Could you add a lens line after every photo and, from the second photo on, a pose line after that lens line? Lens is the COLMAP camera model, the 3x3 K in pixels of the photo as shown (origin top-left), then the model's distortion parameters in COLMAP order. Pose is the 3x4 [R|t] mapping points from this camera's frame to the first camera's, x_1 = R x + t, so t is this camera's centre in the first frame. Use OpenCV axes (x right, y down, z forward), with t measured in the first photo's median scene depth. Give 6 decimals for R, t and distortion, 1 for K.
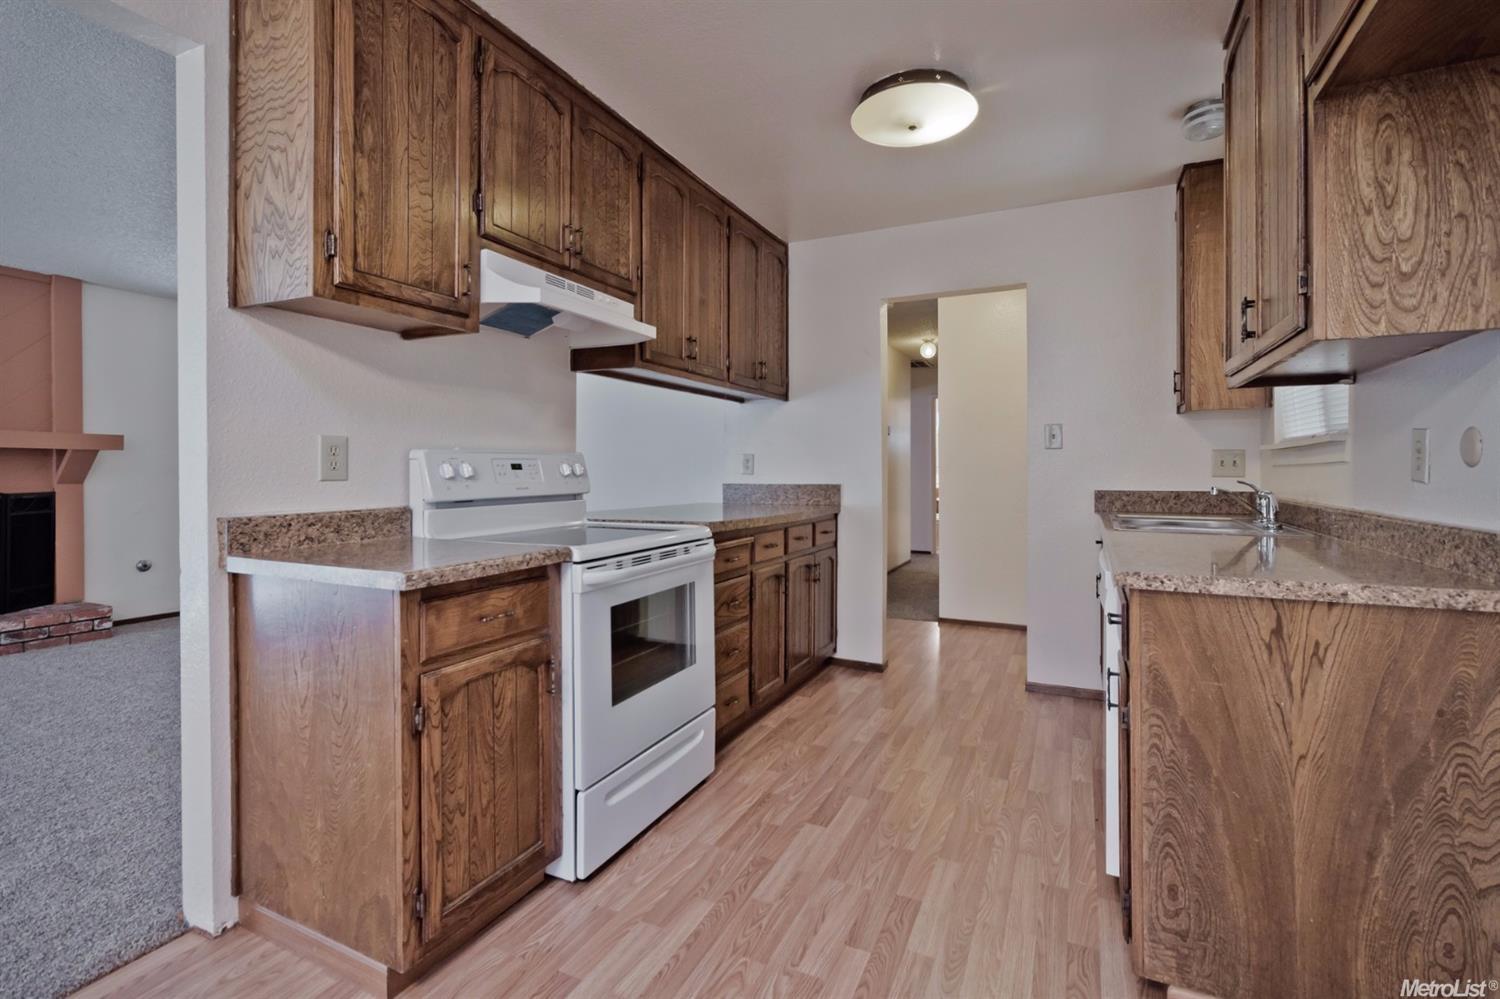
lens RADIAL K [[693.8, 0, 748.1], [0, 693.8, 475.6], [0, 0, 1]] dist [0.000013, 0.000024]
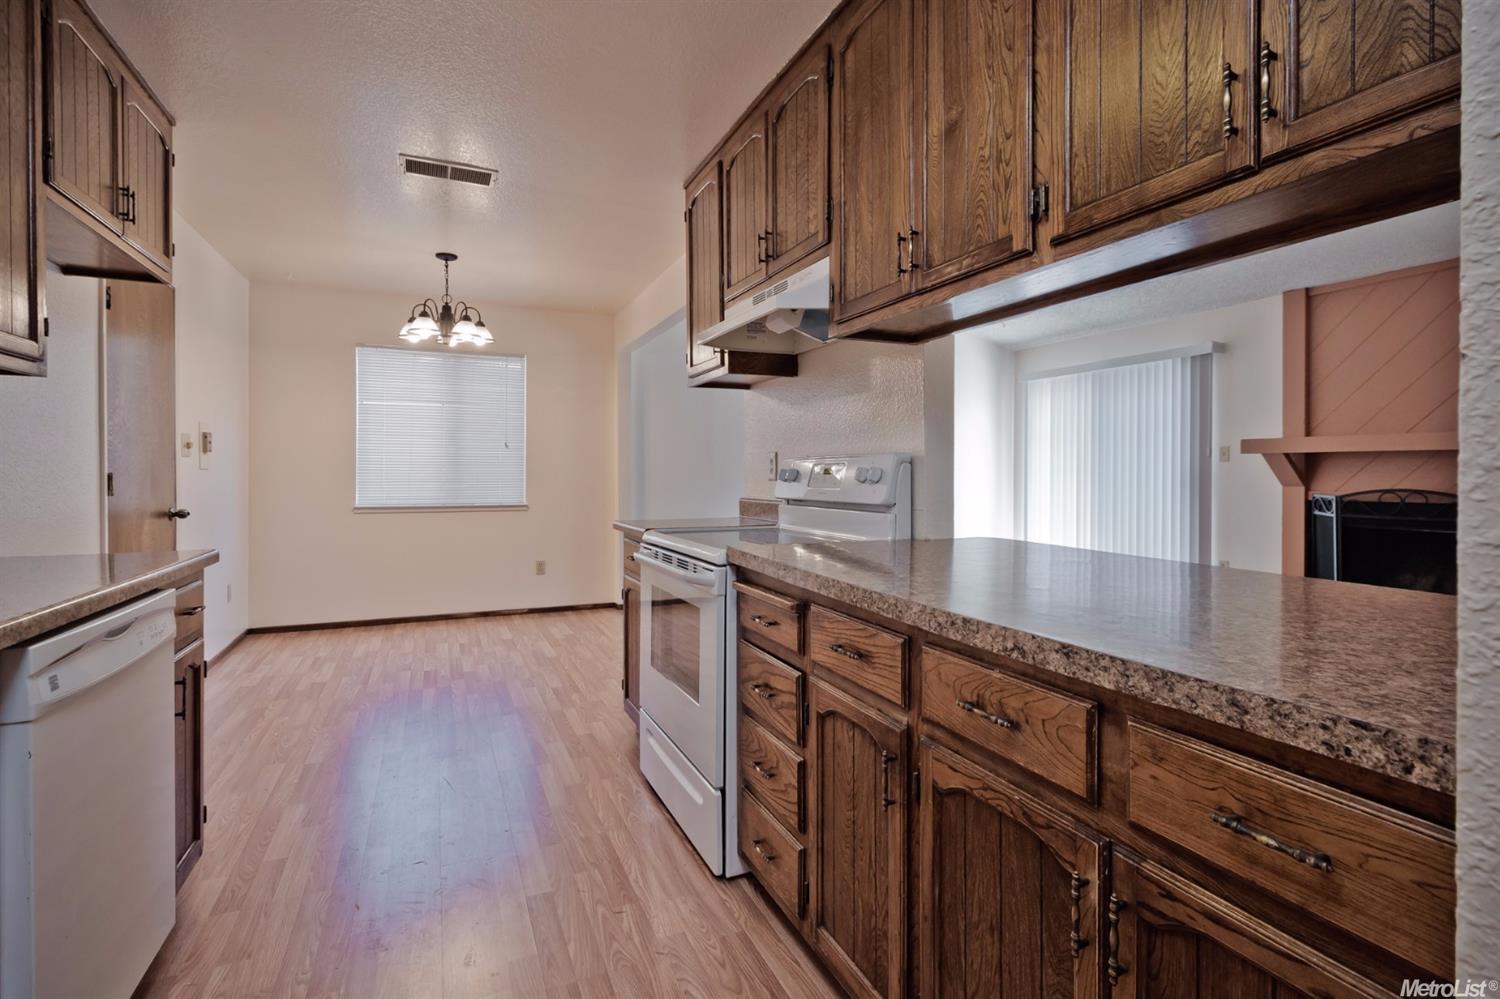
lens RADIAL K [[693.8, 0, 732.0], [0, 693.8, 478.0], [0, 0, 1]] dist [0.000013, 0.000024]
pose [[-0.659513, 0.005571, -0.751672, 0.276438], [-0.002419, 0.999952, 0.009534, -0.007304], [0.751689, 0.008107, -0.659468, 0.824966]]
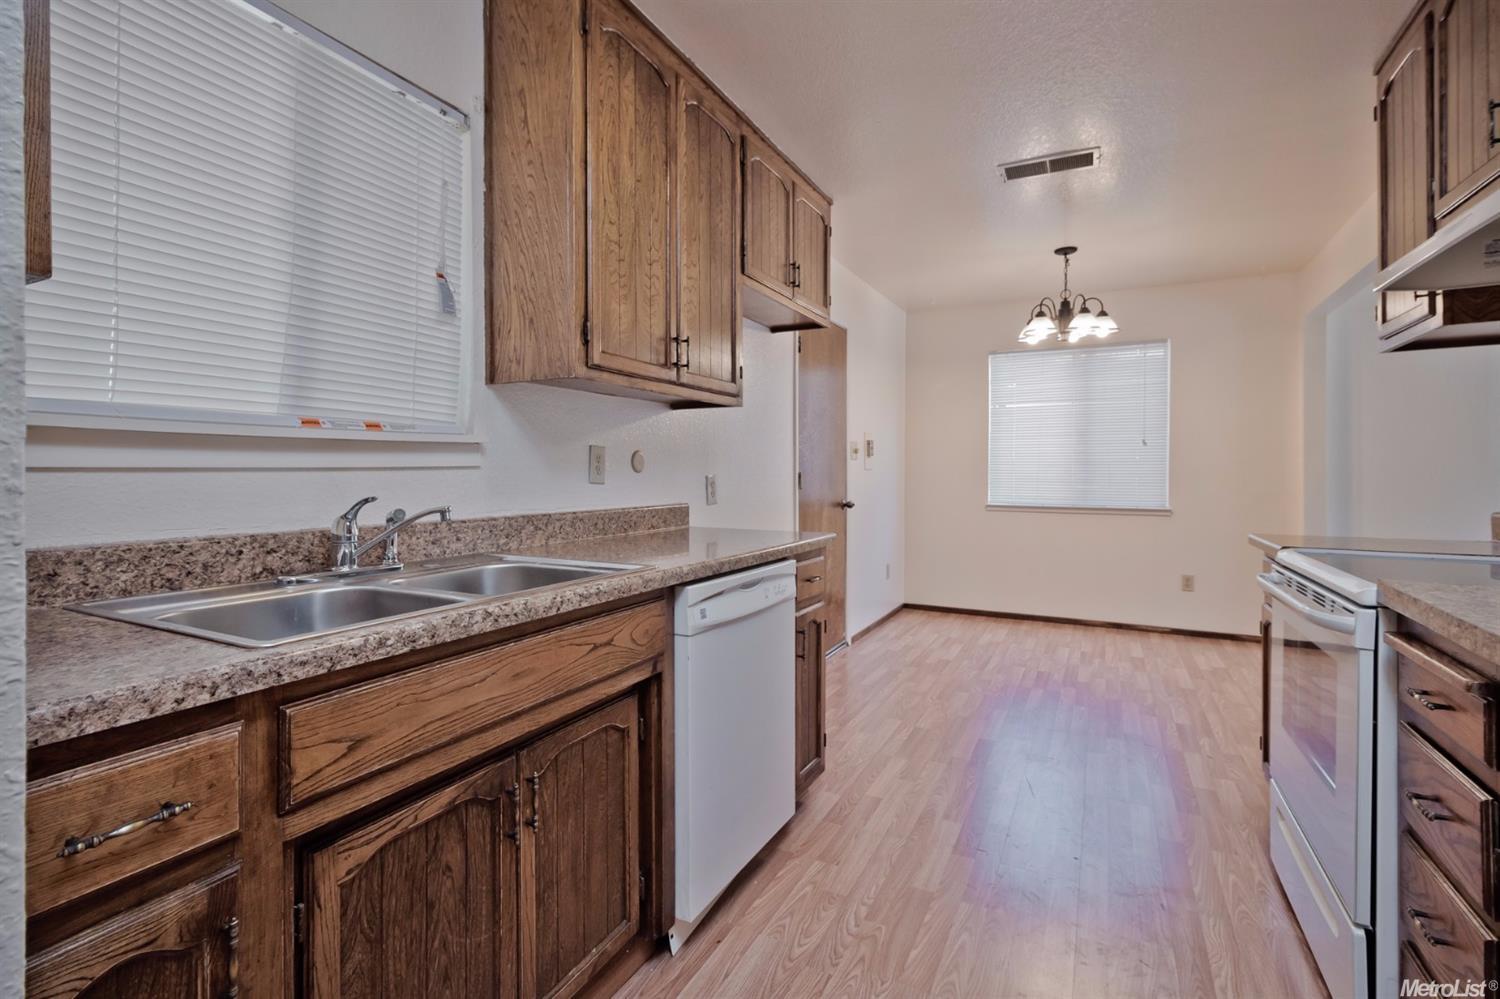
lens RADIAL K [[693.8, 0, 737.6], [0, 693.8, 475.6], [0, 0, 1]] dist [0.000013, 0.000024]
pose [[-0.999028, -0.001859, 0.044032, 0.217632], [-0.001507, 0.999967, 0.008021, -0.007444], [-0.044045, 0.007947, -0.998998, 0.846405]]
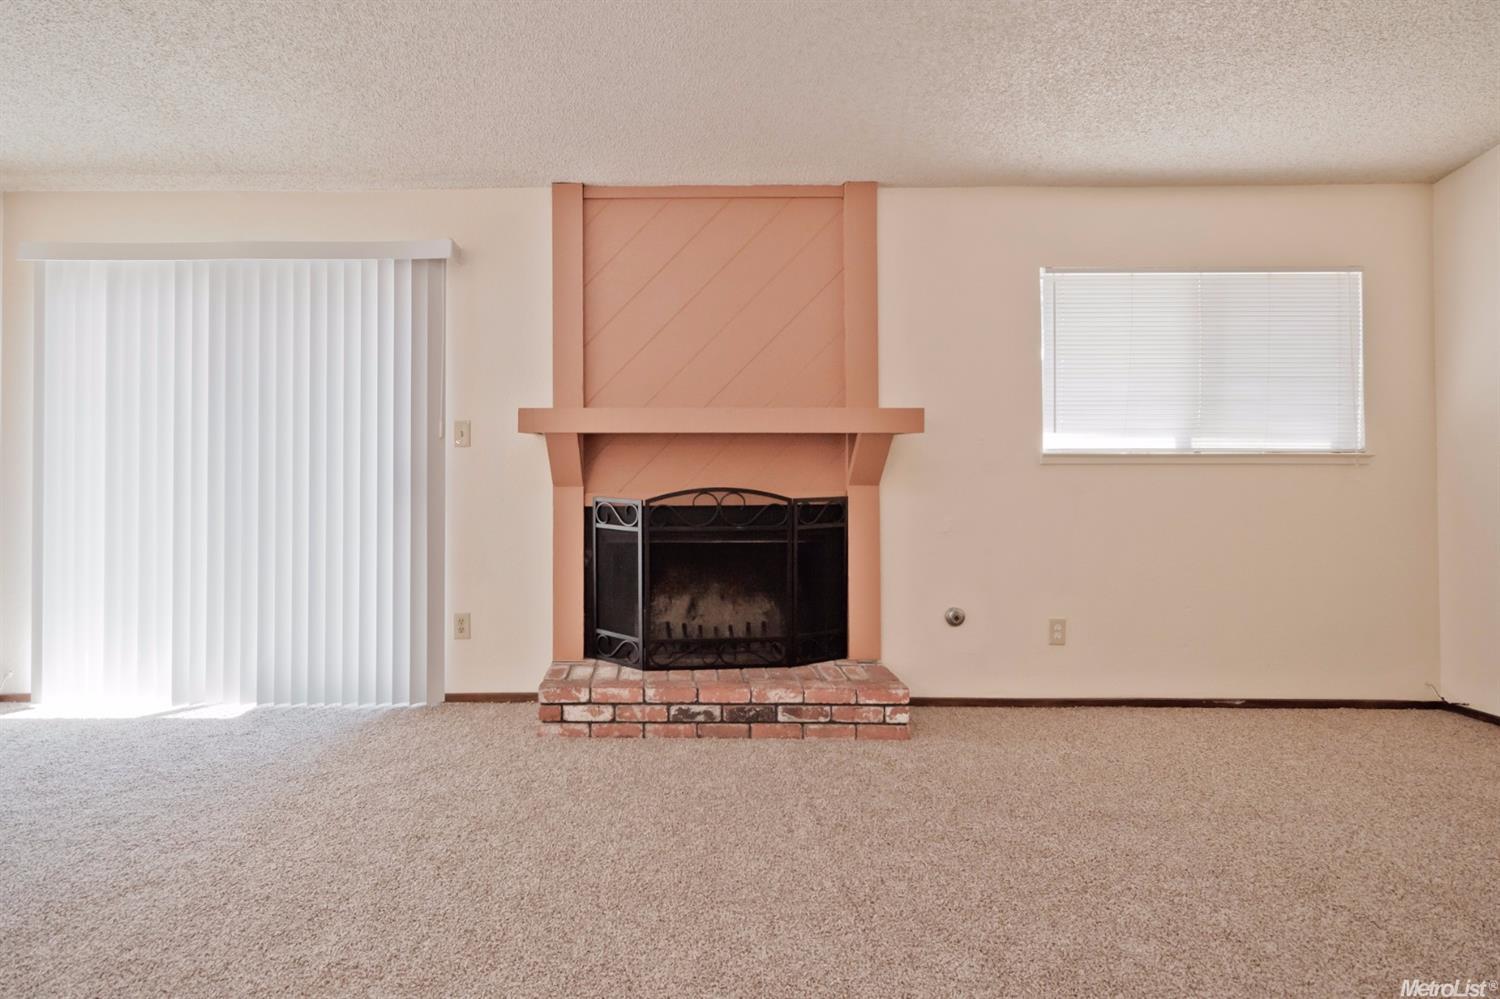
lens RADIAL K [[693.8, 0, 668.7], [0, 693.8, 461.5], [0, 0, 1]] dist [0.000013, 0.000024]
pose [[0.424187, -0.008747, -0.905532, -0.460513], [-0.002795, 0.999936, -0.010968, -0.002814], [0.905570, 0.007183, 0.424136, 0.558191]]
